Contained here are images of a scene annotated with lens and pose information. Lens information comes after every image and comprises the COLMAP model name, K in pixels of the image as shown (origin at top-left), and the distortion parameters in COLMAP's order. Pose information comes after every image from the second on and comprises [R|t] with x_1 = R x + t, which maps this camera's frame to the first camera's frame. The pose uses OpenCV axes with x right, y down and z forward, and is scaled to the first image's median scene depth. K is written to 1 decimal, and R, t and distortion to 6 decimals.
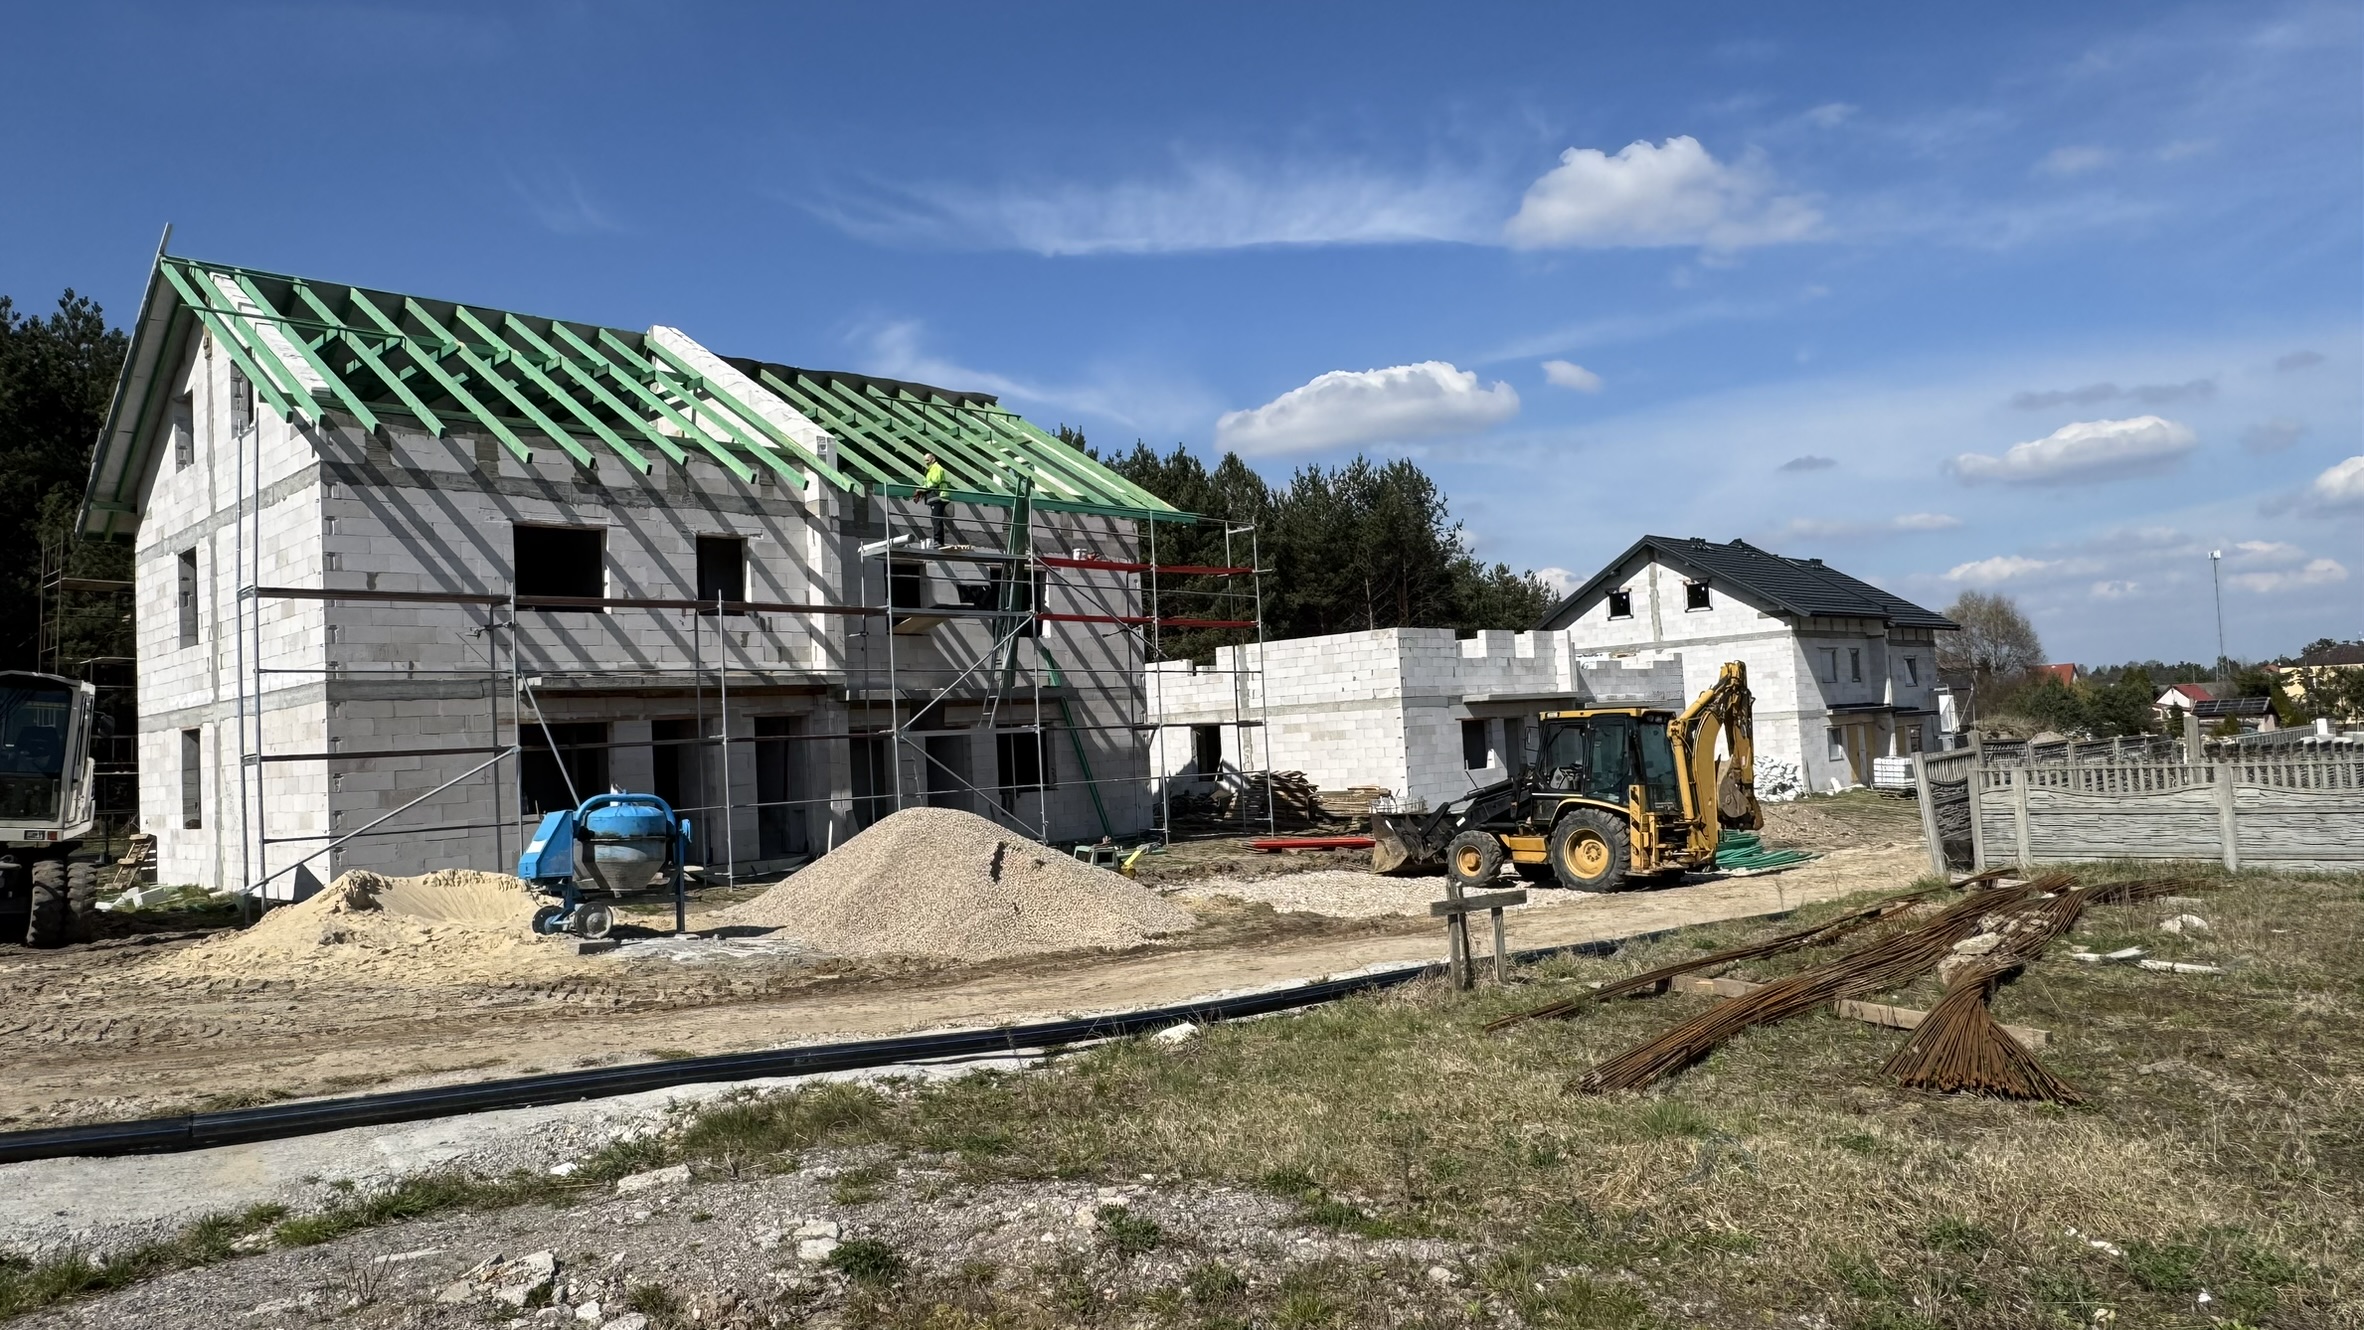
lens RADIAL K [[1526.1, 0, 1172.3], [0, 1526.1, 660.8], [0, 0, 1]] dist [-0.002904, 0.001195]
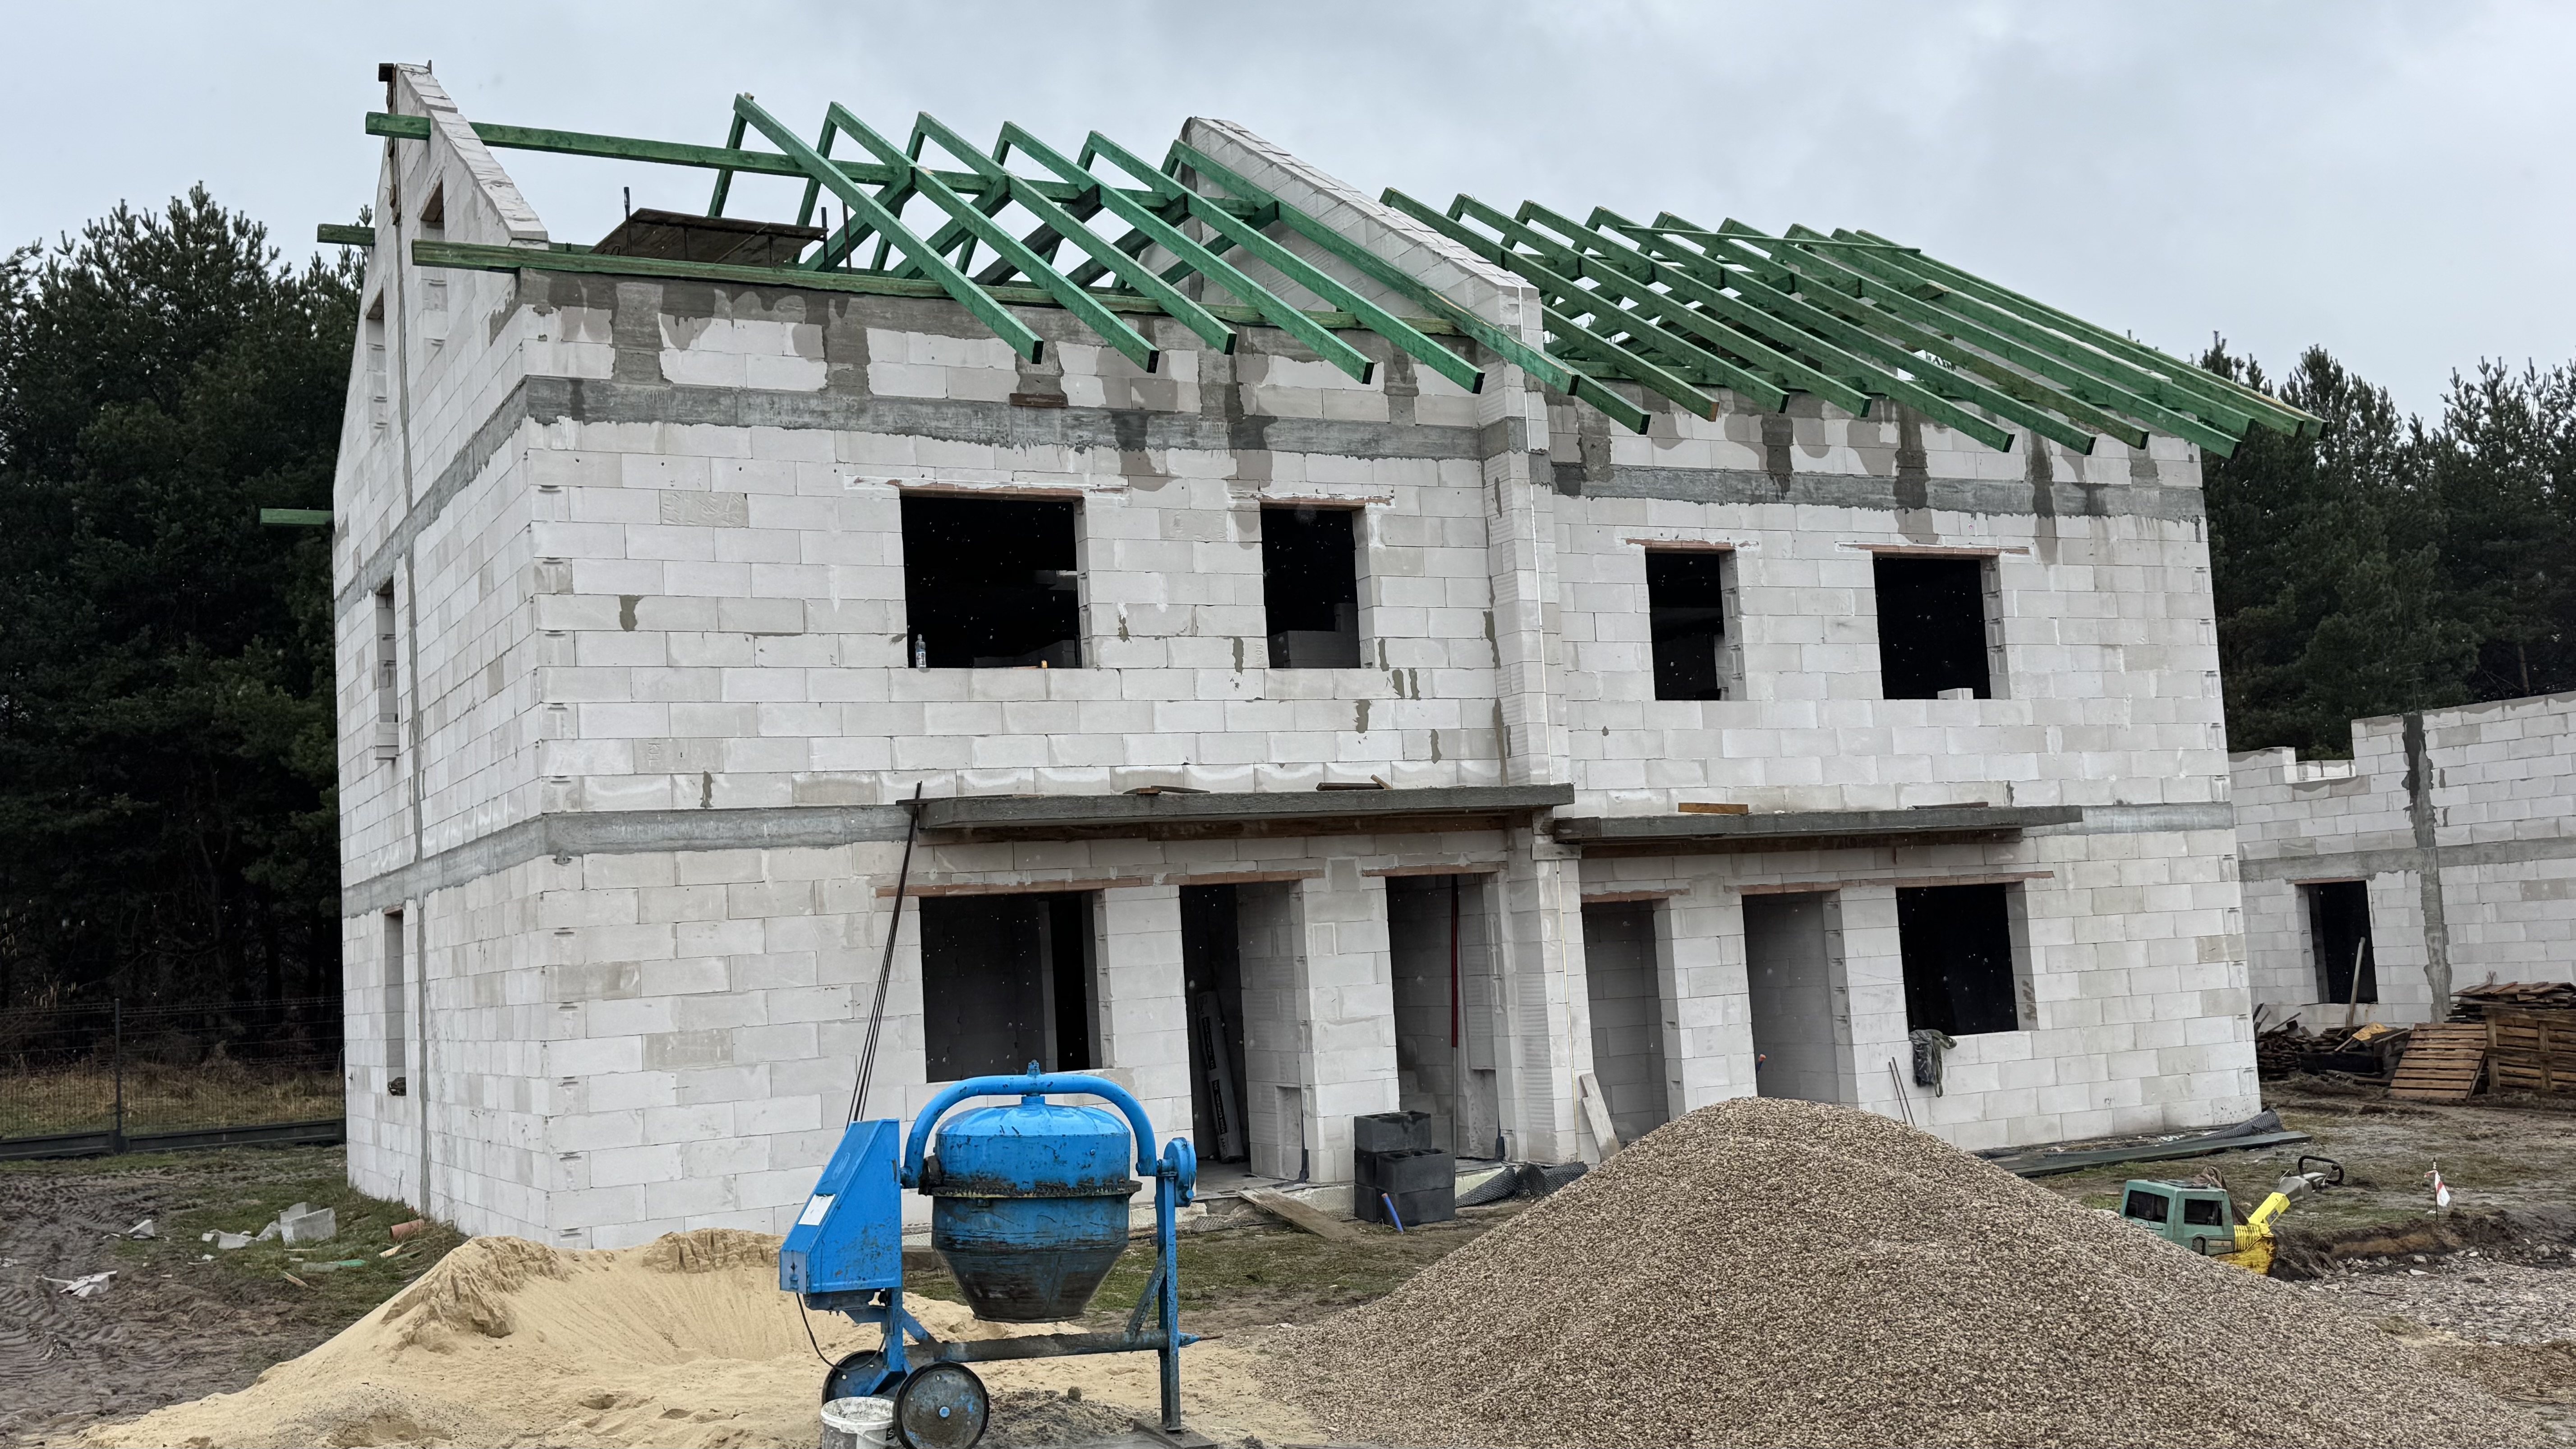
lens RADIAL K [[2502.8, 0, 1271.0], [0, 2502.8, 732.1], [0, 0, 1]] dist [0.188333, -0.429562]
pose [[0.944477, -0.028830, -0.327310, -0.029491], [0.022966, 0.999499, -0.021768, 0.004810], [0.327774, 0.013042, 0.944666, 0.147727]]
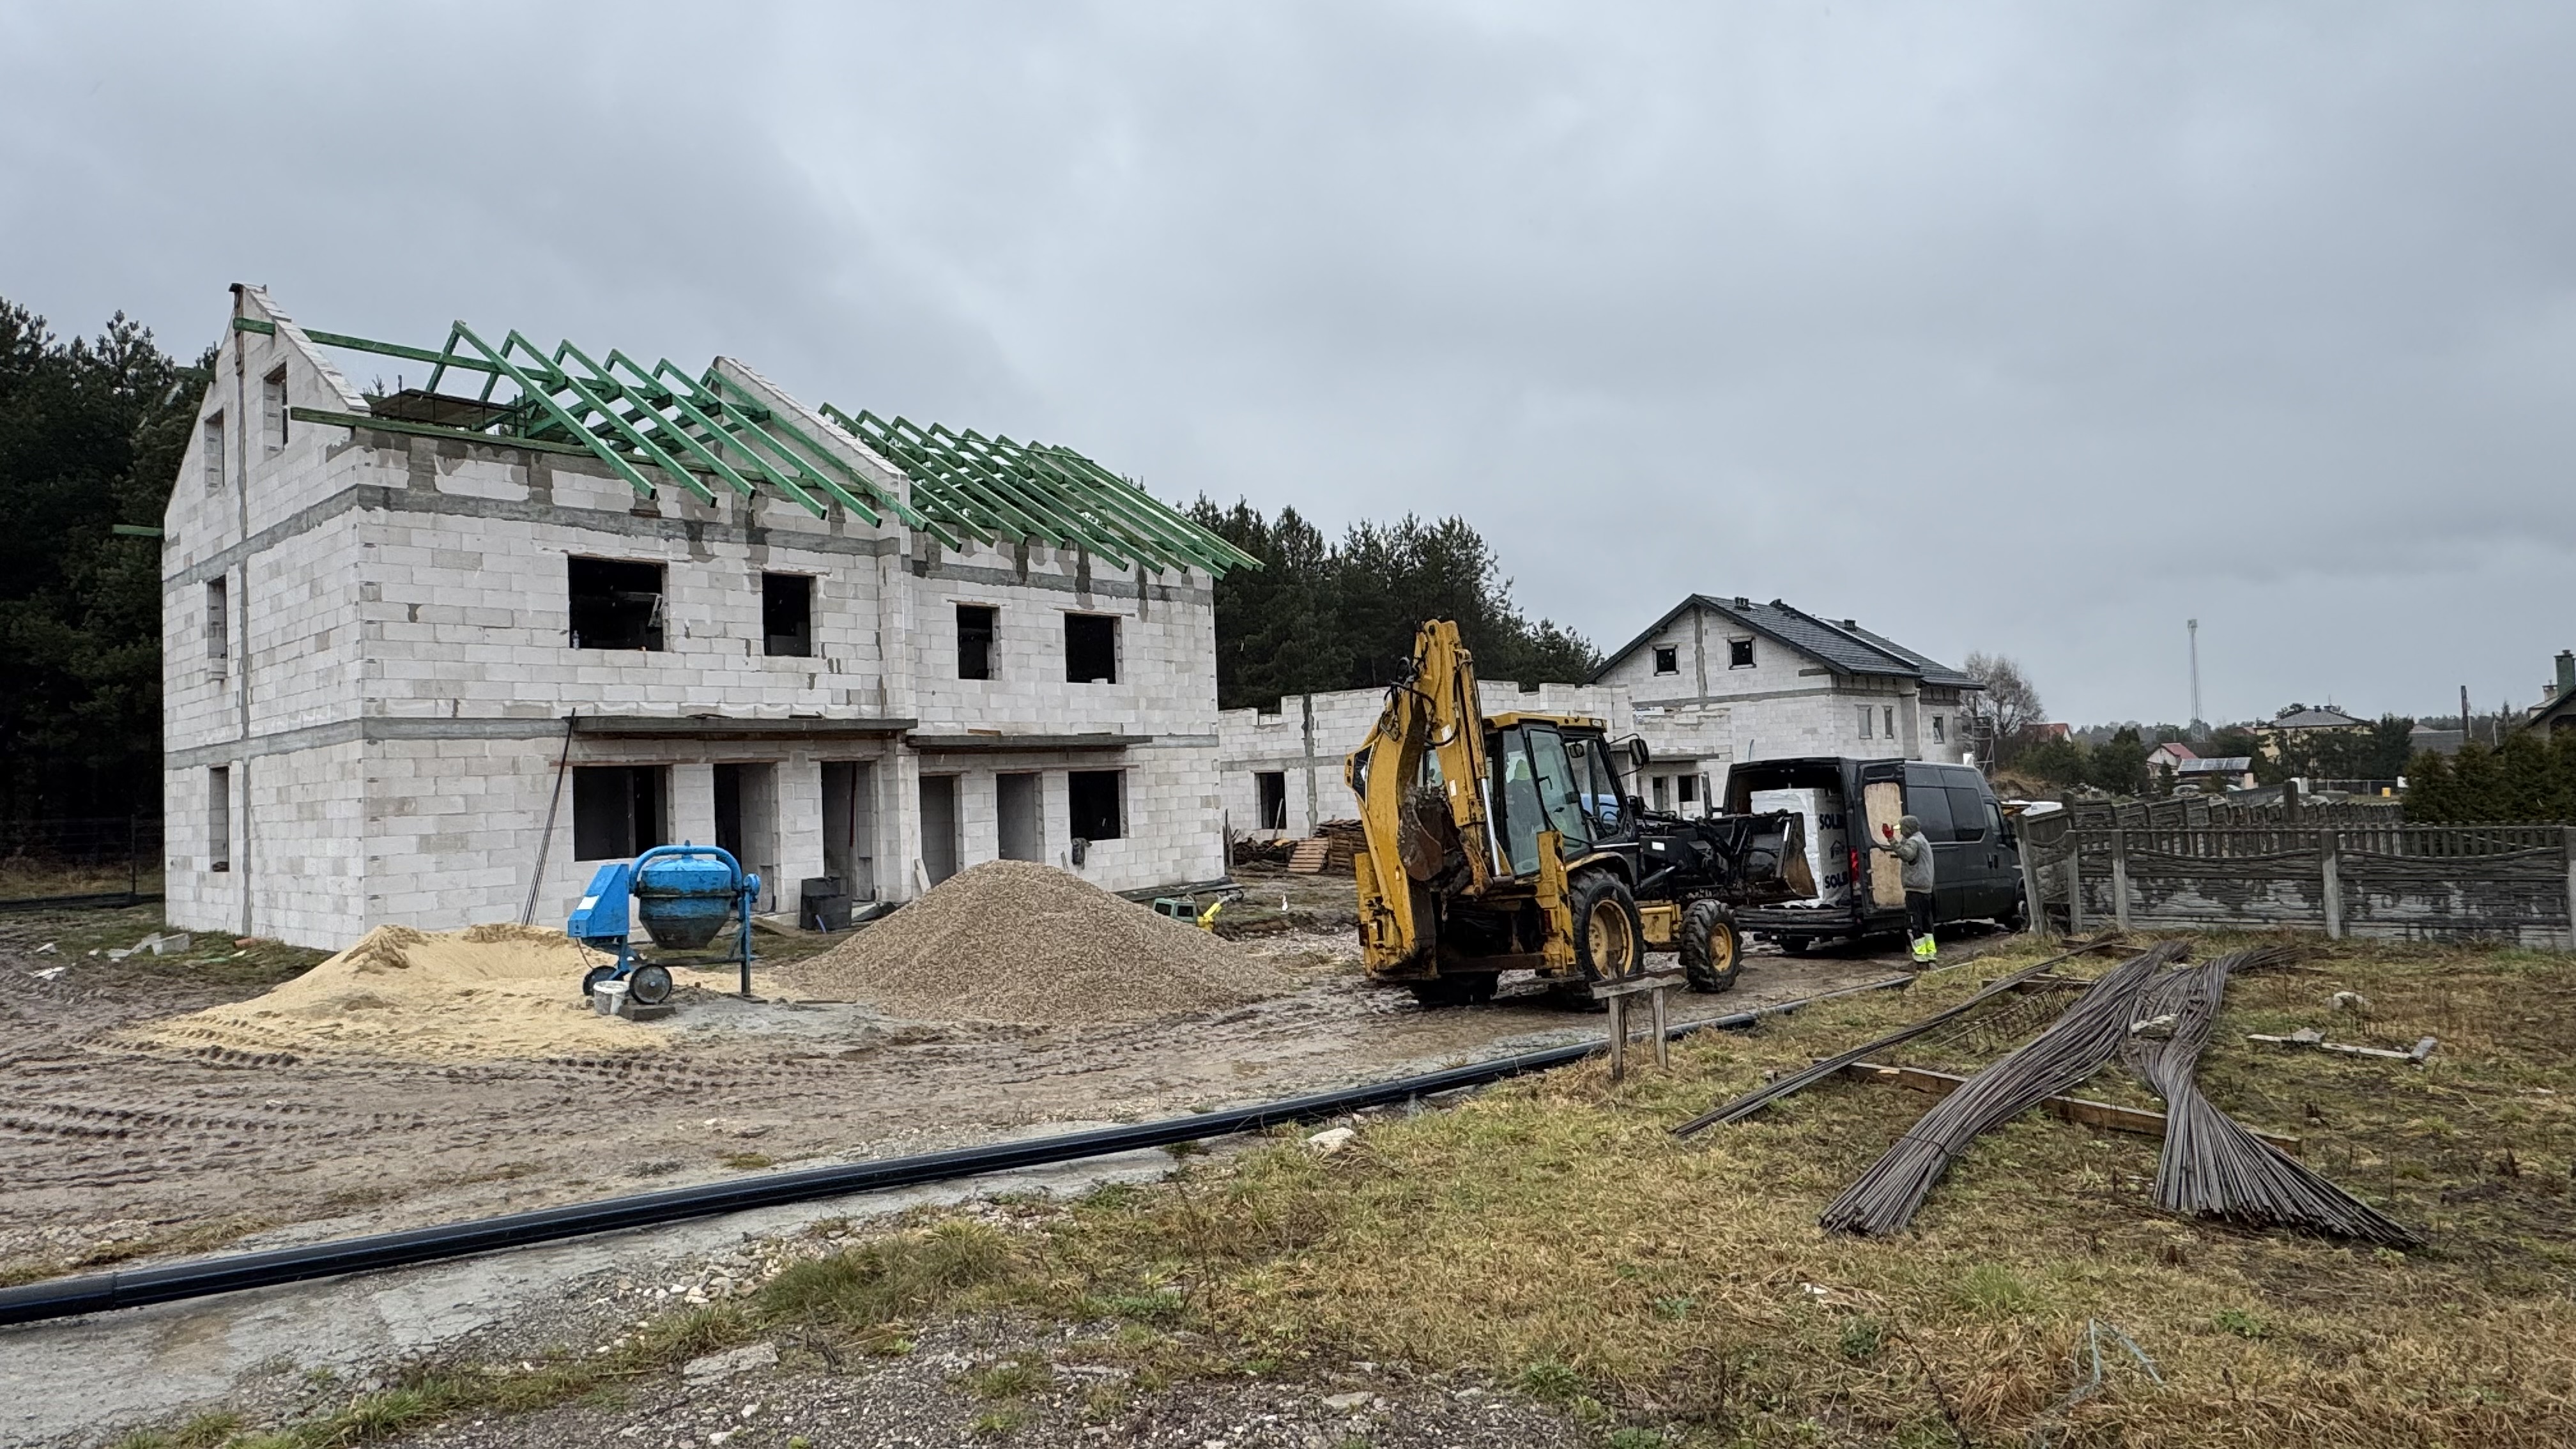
lens RADIAL K [[1461.6, 0, 1288.0], [0, 1461.6, 724.5], [0, 0, 1]] dist [-0.001129, 0.000076]
pose [[0.998712, 0.014079, 0.048747, -0.014259], [-0.014601, 0.999840, 0.010370, -0.000358], [-0.048594, -0.011069, 0.998757, 0.035984]]
